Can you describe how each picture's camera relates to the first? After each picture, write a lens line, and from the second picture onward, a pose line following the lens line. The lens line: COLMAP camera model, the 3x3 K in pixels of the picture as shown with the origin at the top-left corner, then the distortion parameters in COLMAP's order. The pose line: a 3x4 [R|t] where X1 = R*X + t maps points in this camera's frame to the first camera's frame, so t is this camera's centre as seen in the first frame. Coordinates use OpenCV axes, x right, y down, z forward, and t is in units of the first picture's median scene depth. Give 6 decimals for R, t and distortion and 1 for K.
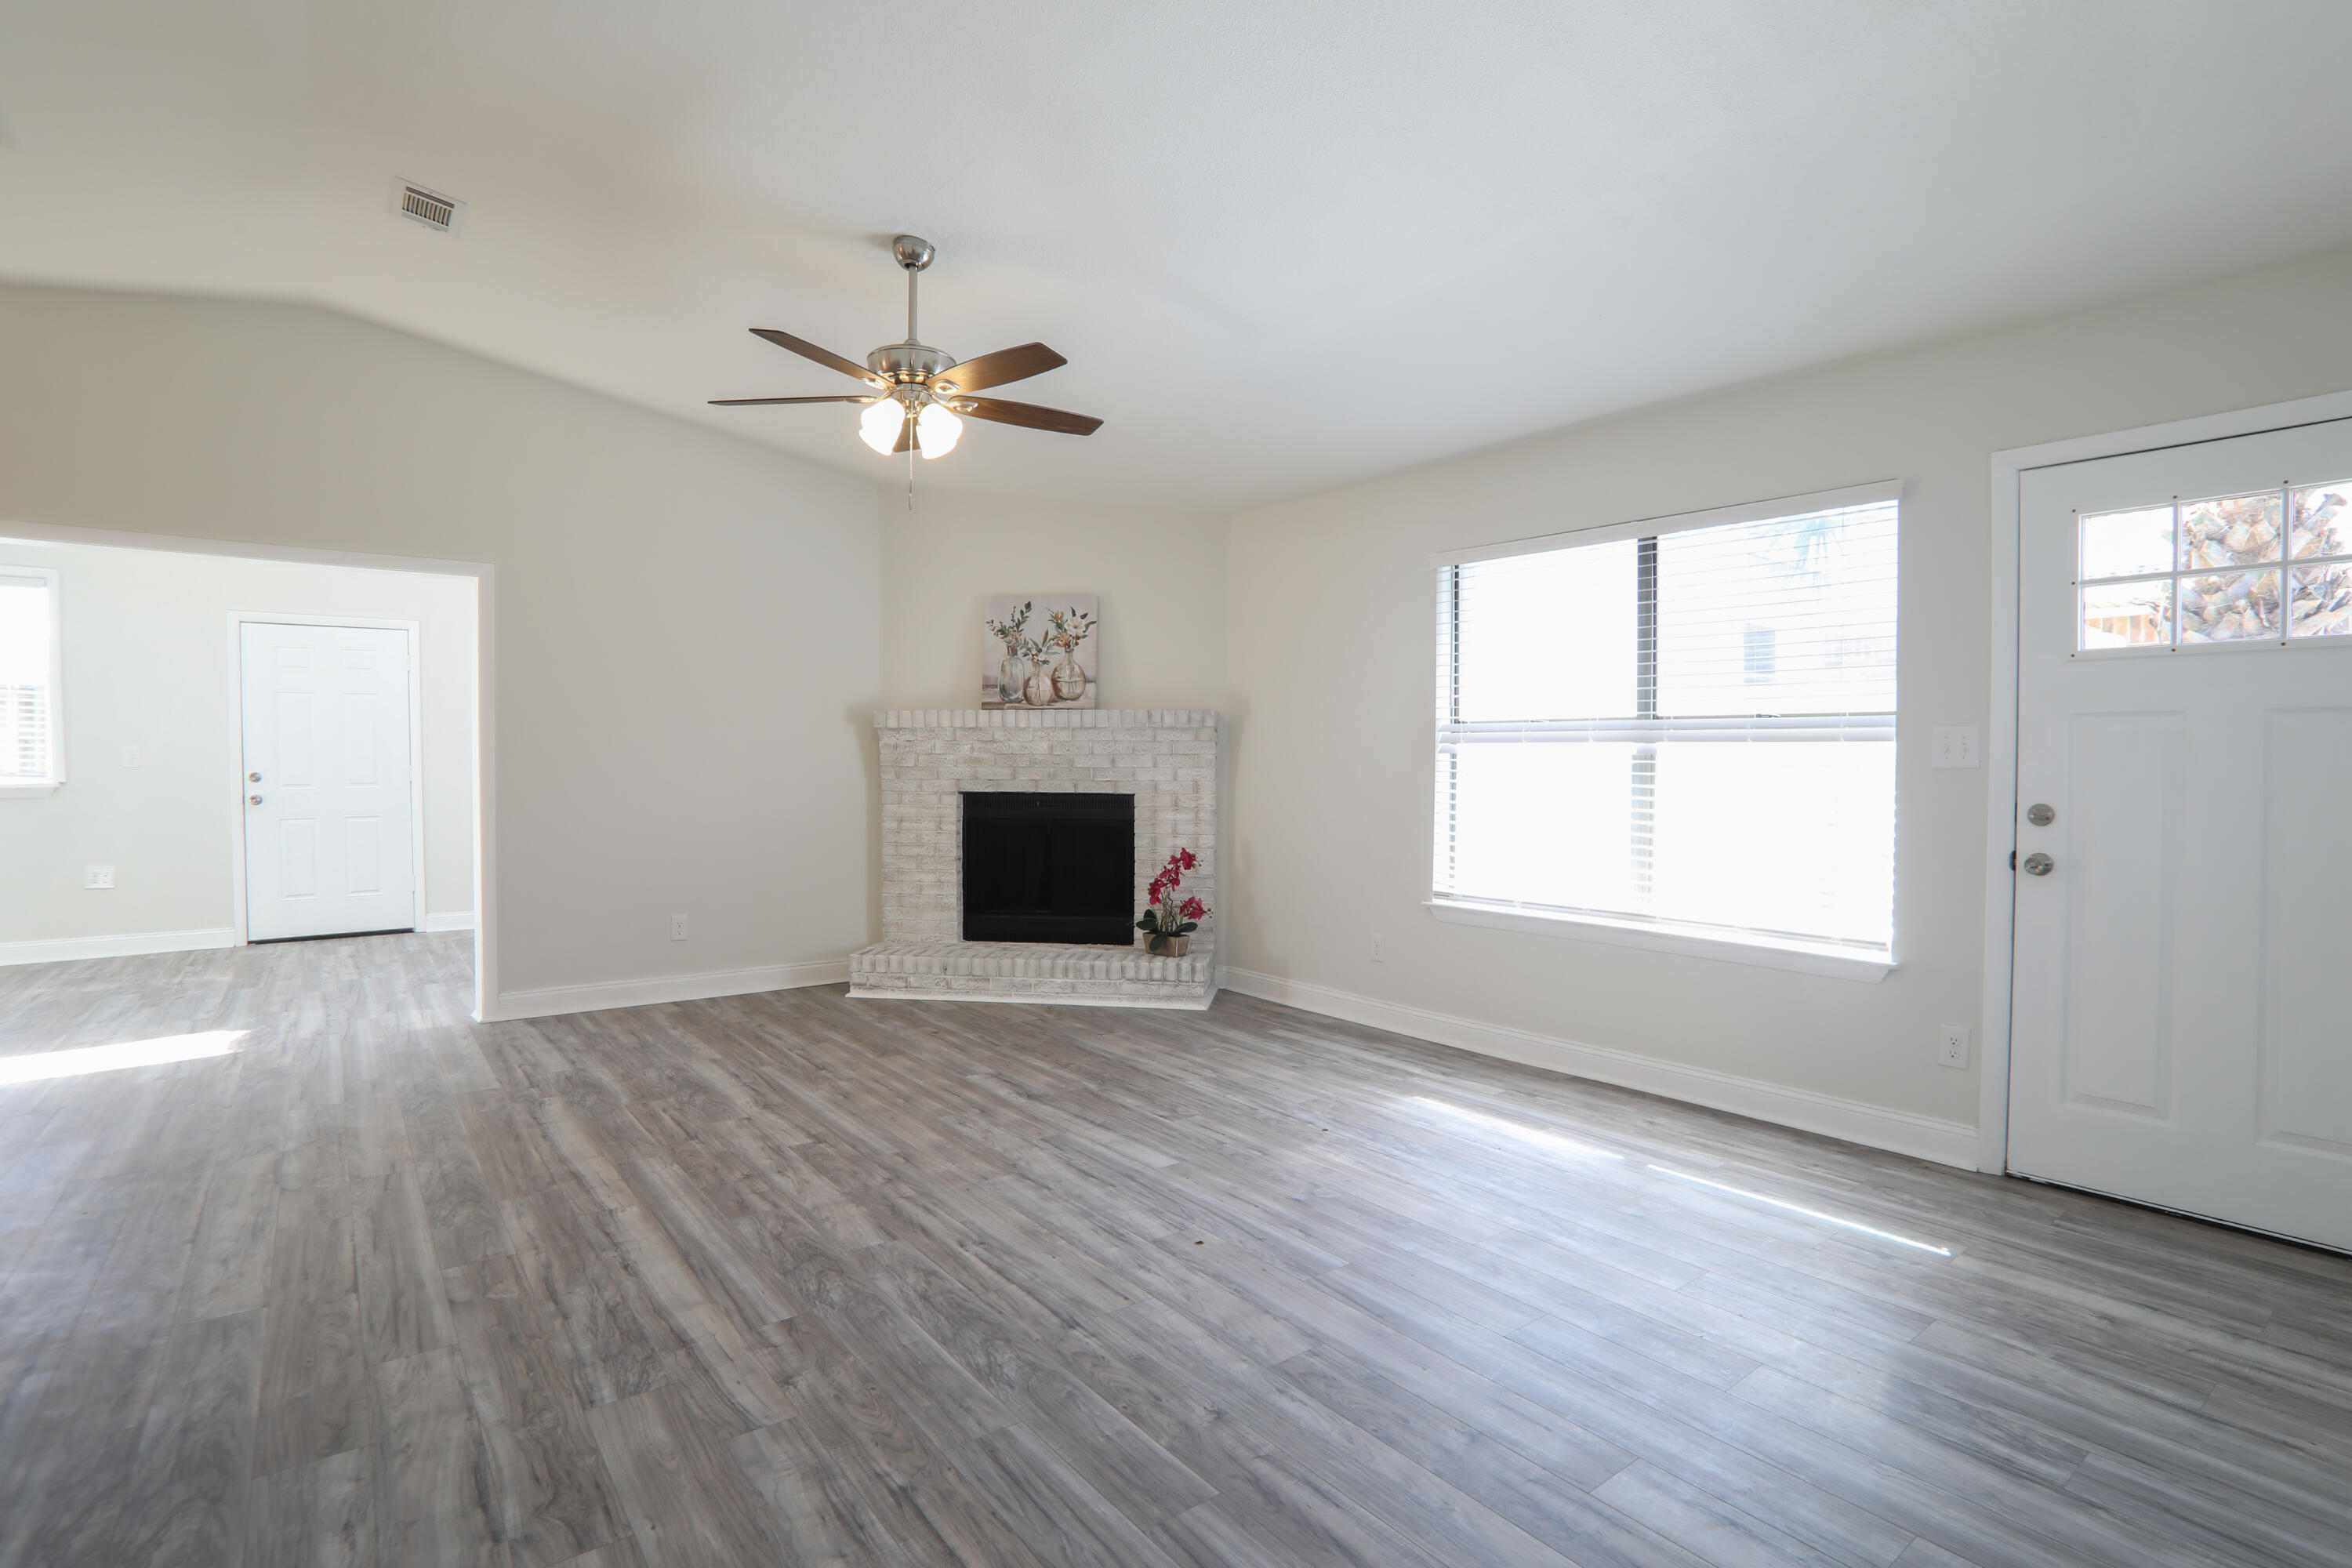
lens RADIAL K [[1149.1, 0, 1176.0], [0, 1149.1, 784.0], [0, 0, 1]] dist [-0.084317, 0.037529]
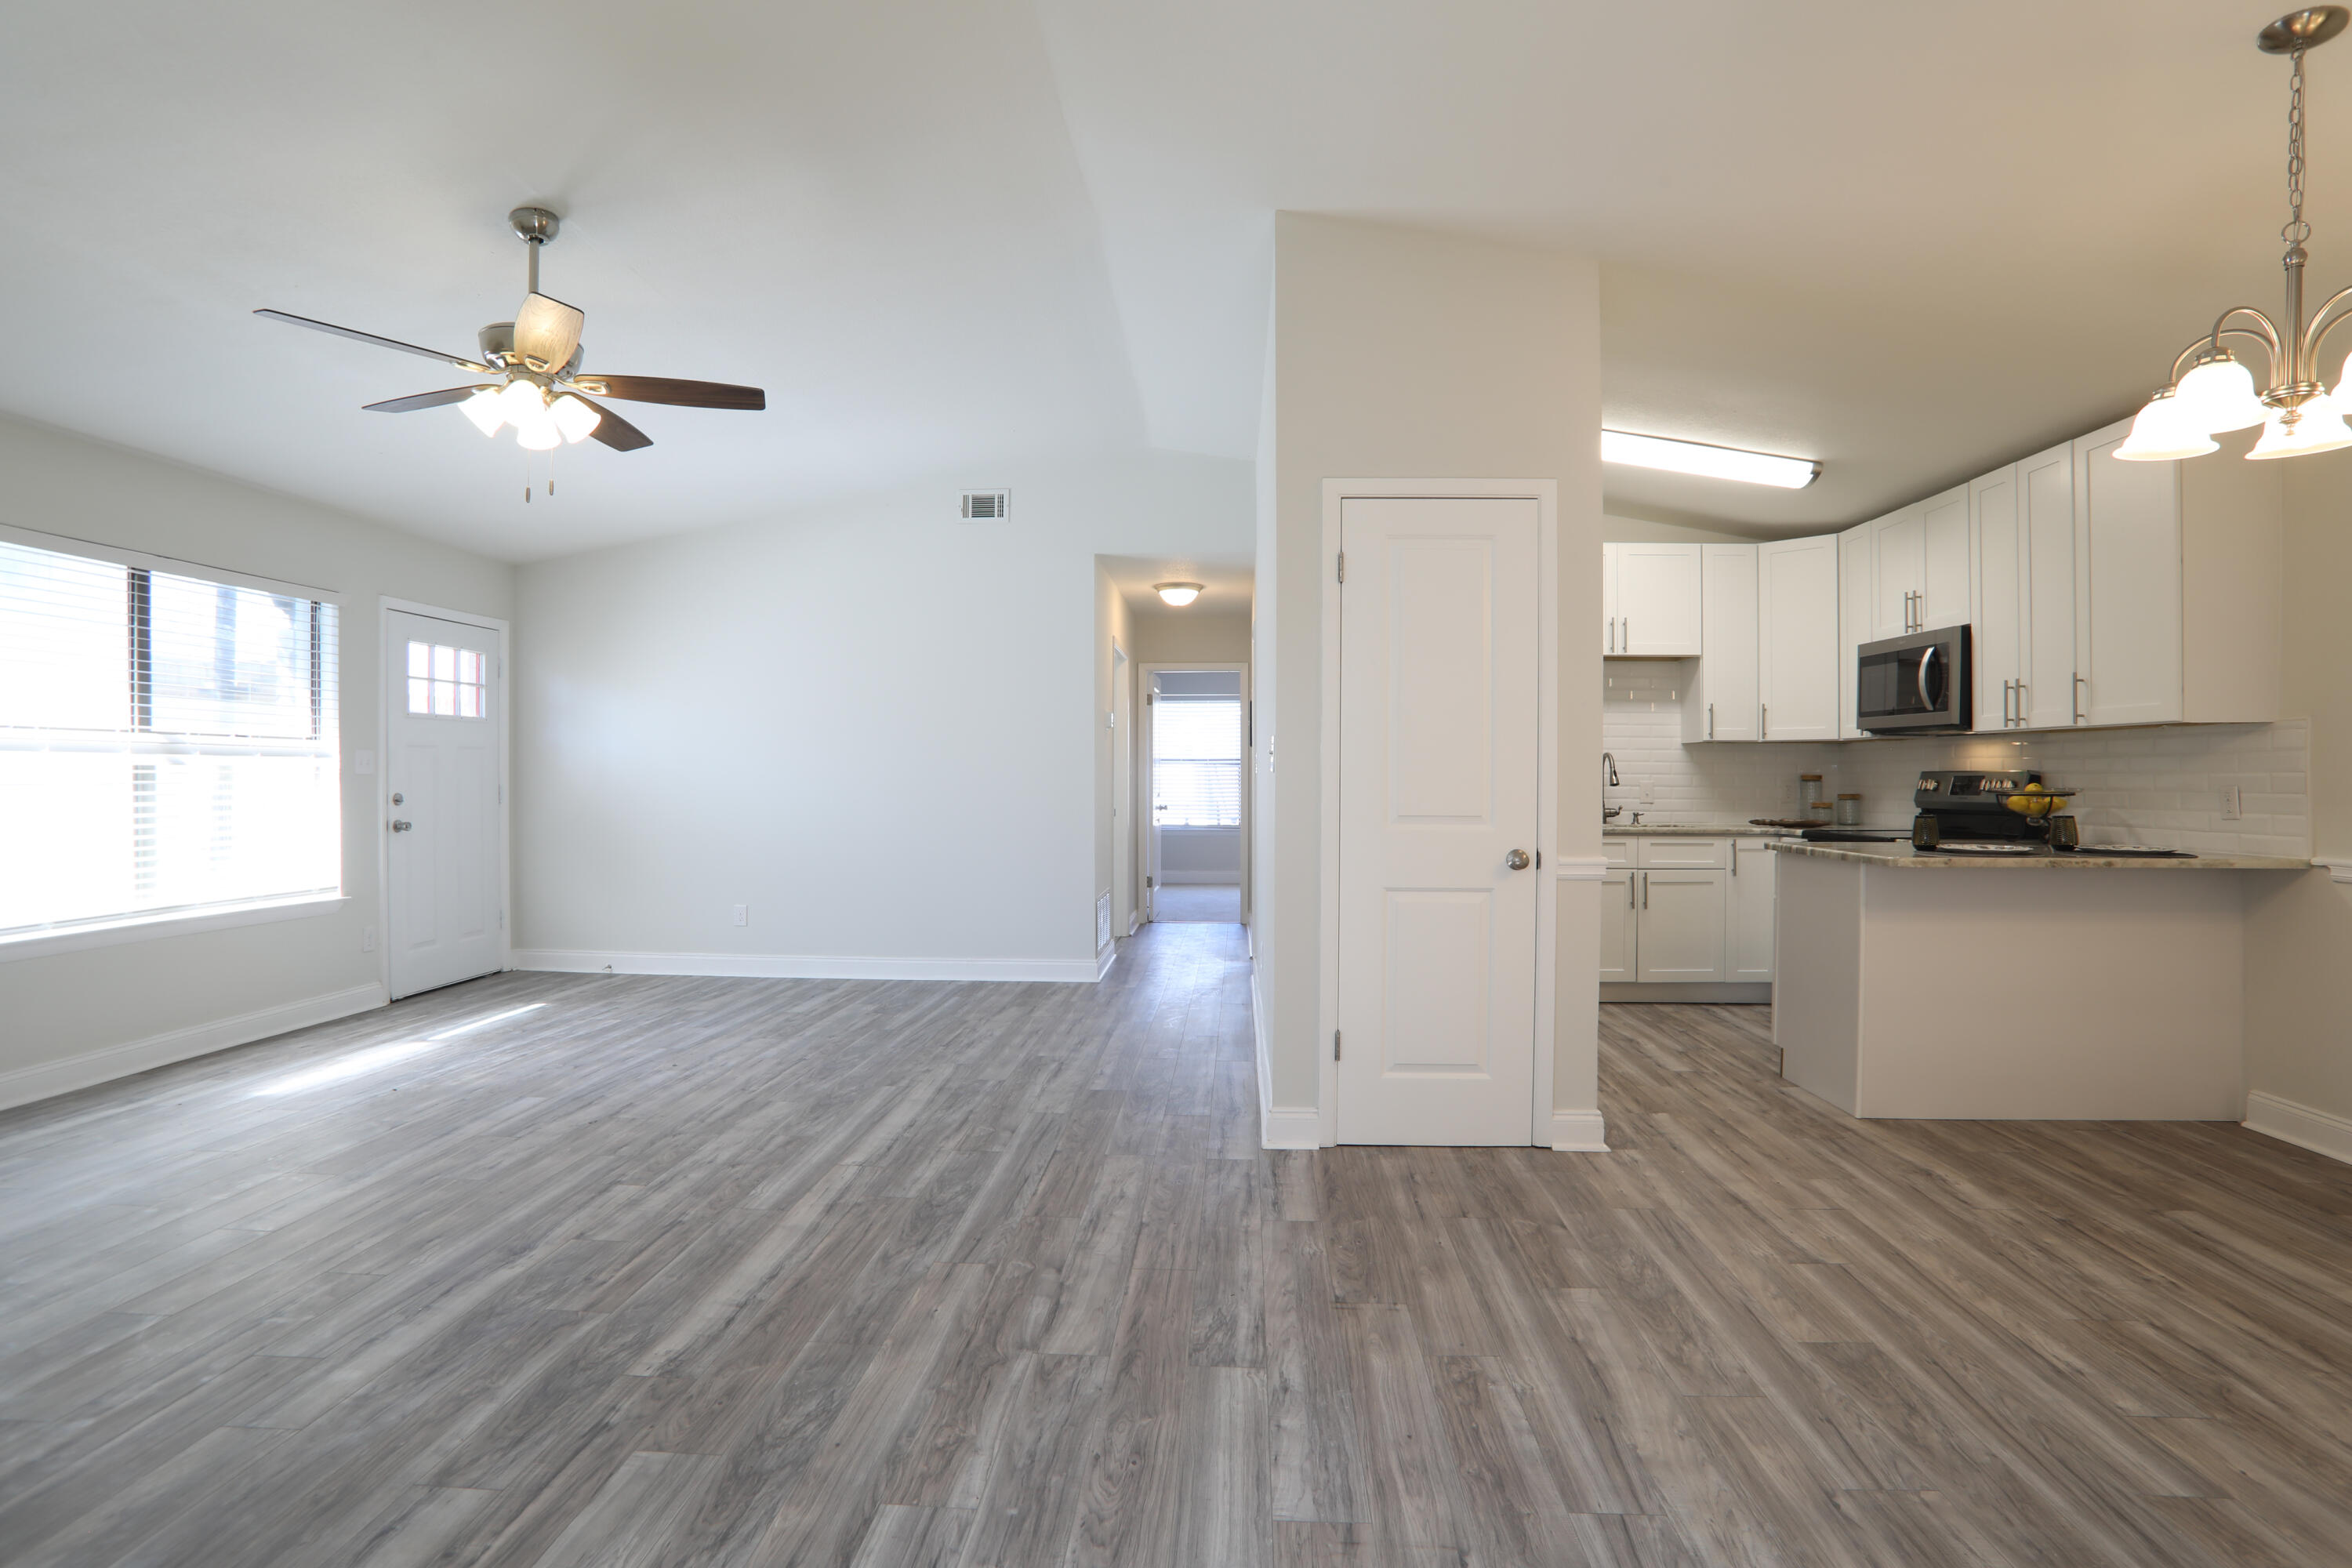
lens RADIAL K [[1148.1, 0, 1171.9], [0, 1148.1, 779.9], [0, 0, 1]] dist [-0.089437, 0.042075]
pose [[-0.753129, -0.009067, 0.657811, -0.785365], [0.010536, 0.999611, 0.025842, -0.021351], [-0.657789, 0.026393, -0.752740, 0.860950]]
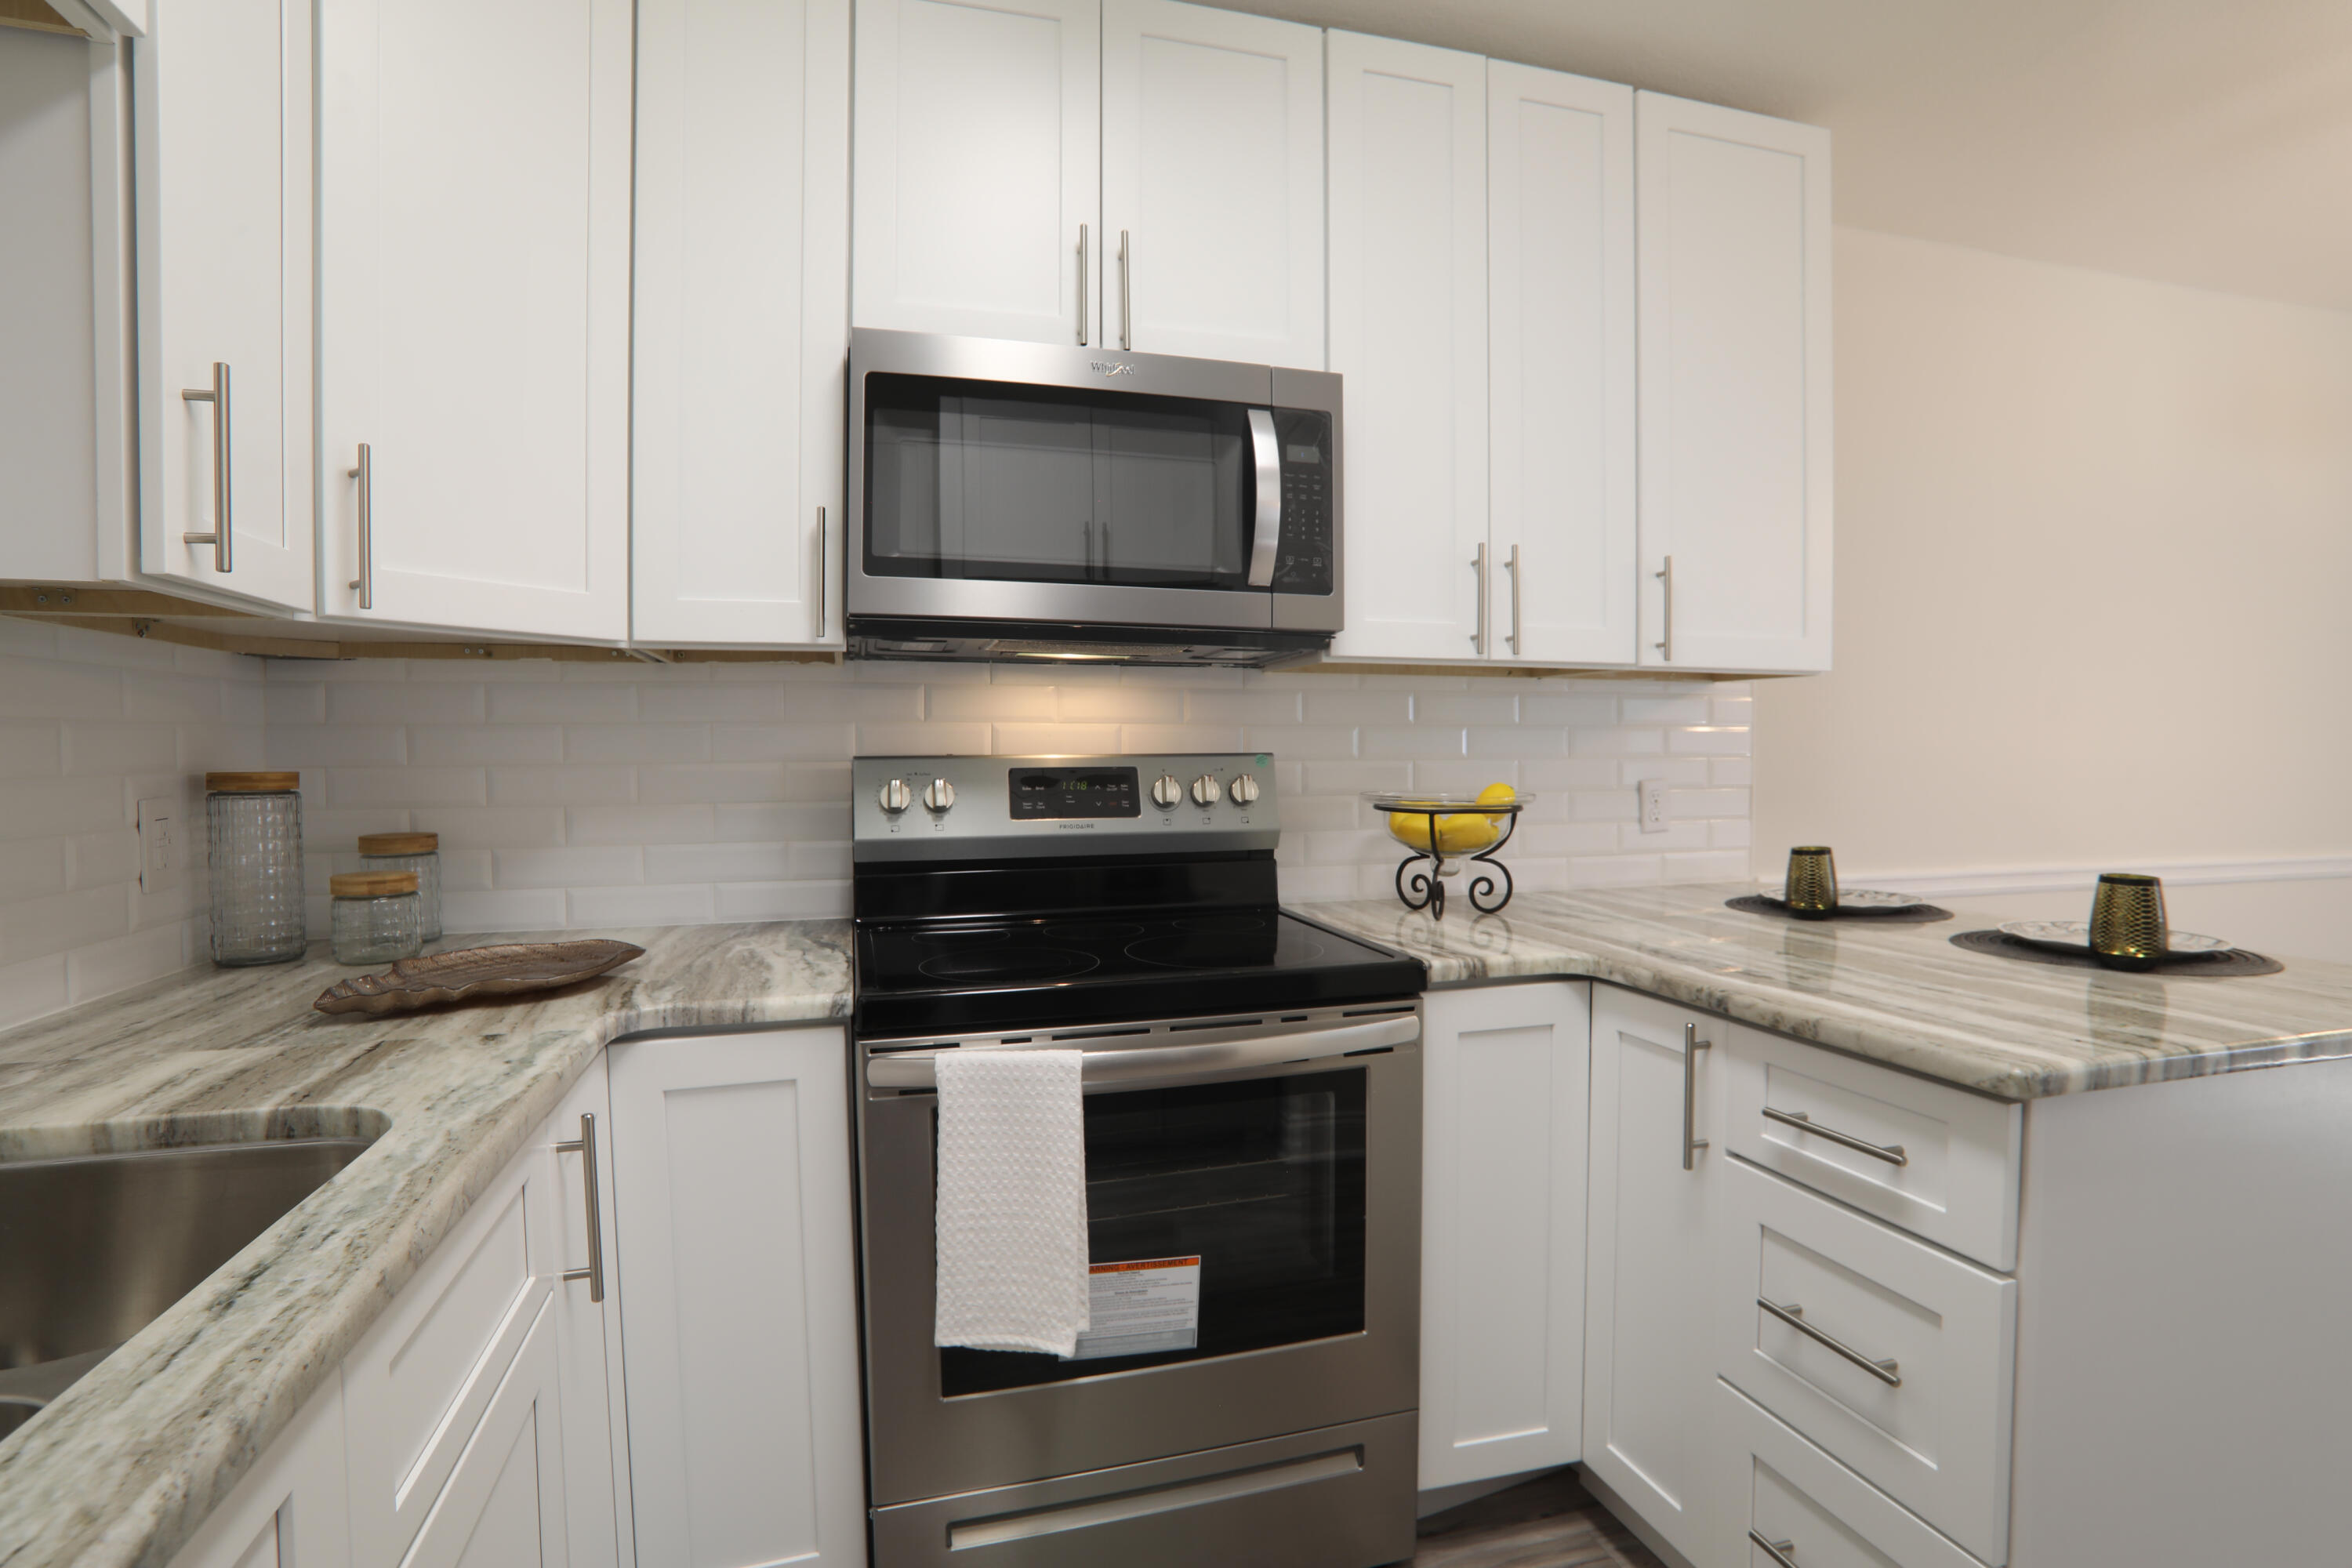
lens RADIAL K [[1148.1, 0, 1171.9], [0, 1148.1, 779.9], [0, 0, 1]] dist [-0.089437, 0.042075]
pose [[-0.375658, 0.018218, -0.926579, -0.361633], [-0.023693, 0.999291, 0.029254, -0.002116], [0.926455, 0.032942, -0.374960, -0.072249]]
